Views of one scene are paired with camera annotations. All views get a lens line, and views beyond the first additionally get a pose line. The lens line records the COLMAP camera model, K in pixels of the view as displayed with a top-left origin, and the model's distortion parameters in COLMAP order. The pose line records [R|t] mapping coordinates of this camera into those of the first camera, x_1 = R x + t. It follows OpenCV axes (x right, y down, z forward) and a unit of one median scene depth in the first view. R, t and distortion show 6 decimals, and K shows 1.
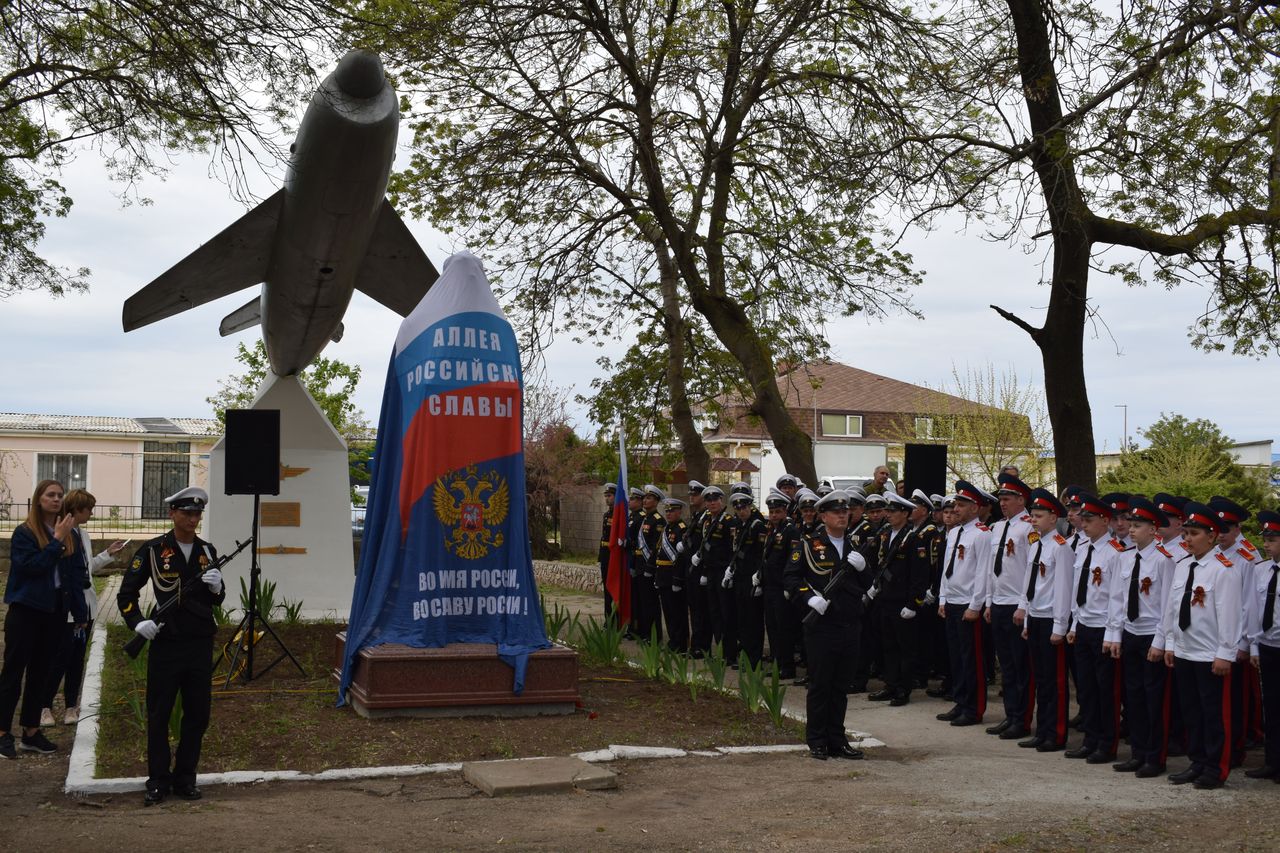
lens RADIAL K [[1373.4, 0, 640.0], [0, 1373.4, 426.5], [0, 0, 1]] dist [-0.020077, 0.007602]
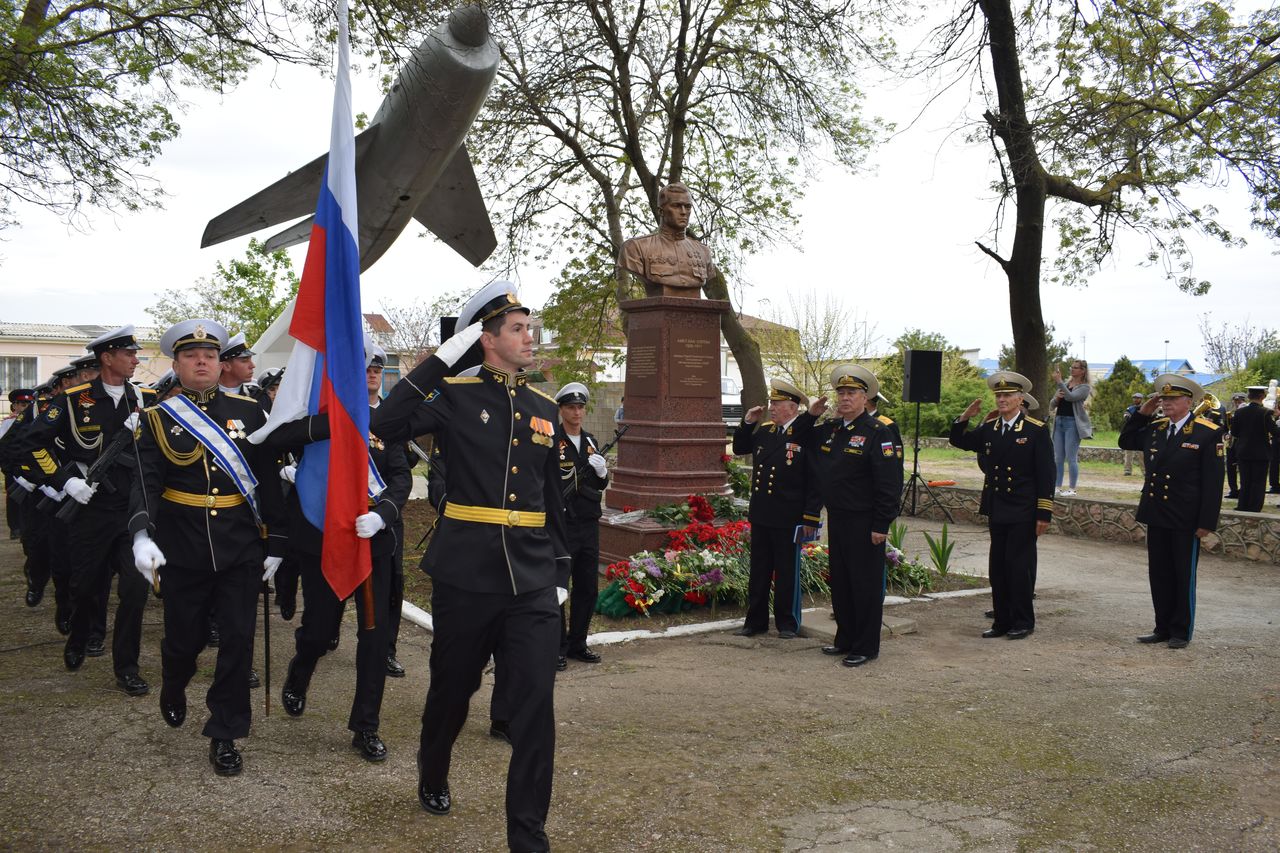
lens RADIAL K [[1068.8, 0, 639.8], [0, 1068.8, 440.4], [0, 0, 1]] dist [-0.019126, -0.004200]
pose [[0.982252, -0.011473, 0.187213, -0.148632], [-0.006815, 0.995286, 0.096748, 0.001141], [-0.187440, -0.096306, 0.977544, 0.044338]]
